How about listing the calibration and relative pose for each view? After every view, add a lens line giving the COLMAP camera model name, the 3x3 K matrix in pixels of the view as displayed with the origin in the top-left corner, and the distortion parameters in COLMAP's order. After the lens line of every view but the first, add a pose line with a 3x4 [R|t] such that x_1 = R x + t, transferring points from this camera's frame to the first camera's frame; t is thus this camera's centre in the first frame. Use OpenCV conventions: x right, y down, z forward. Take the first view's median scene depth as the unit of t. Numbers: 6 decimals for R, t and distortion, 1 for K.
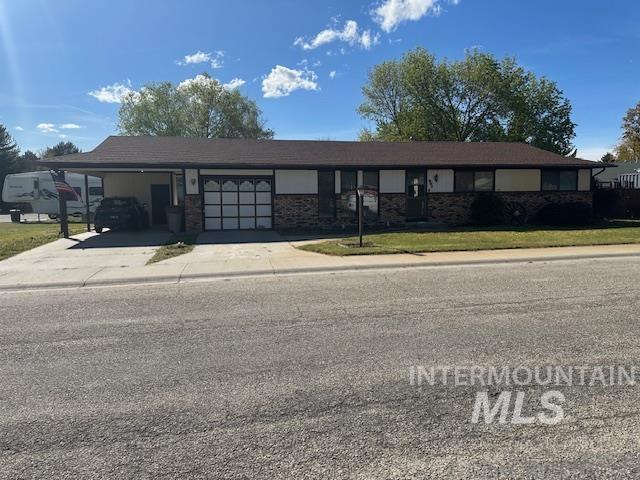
lens RADIAL K [[479.1, 0, 320.0], [0, 479.1, 240.0], [0, 0, 1]] dist [0.115743, -0.132324]
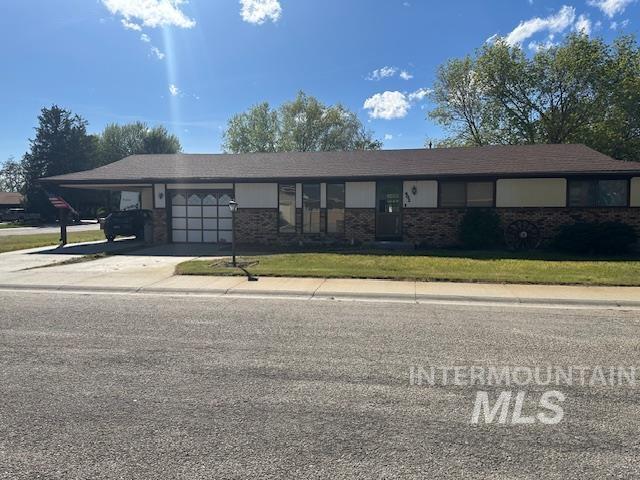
lens RADIAL K [[479.1, 0, 320.0], [0, 479.1, 240.0], [0, 0, 1]] dist [0.115743, -0.132324]
pose [[0.904181, 0.036731, -0.425568, 0.472711], [-0.046243, 0.998858, -0.012039, -0.024825], [0.424639, 0.030565, 0.904847, 0.173861]]
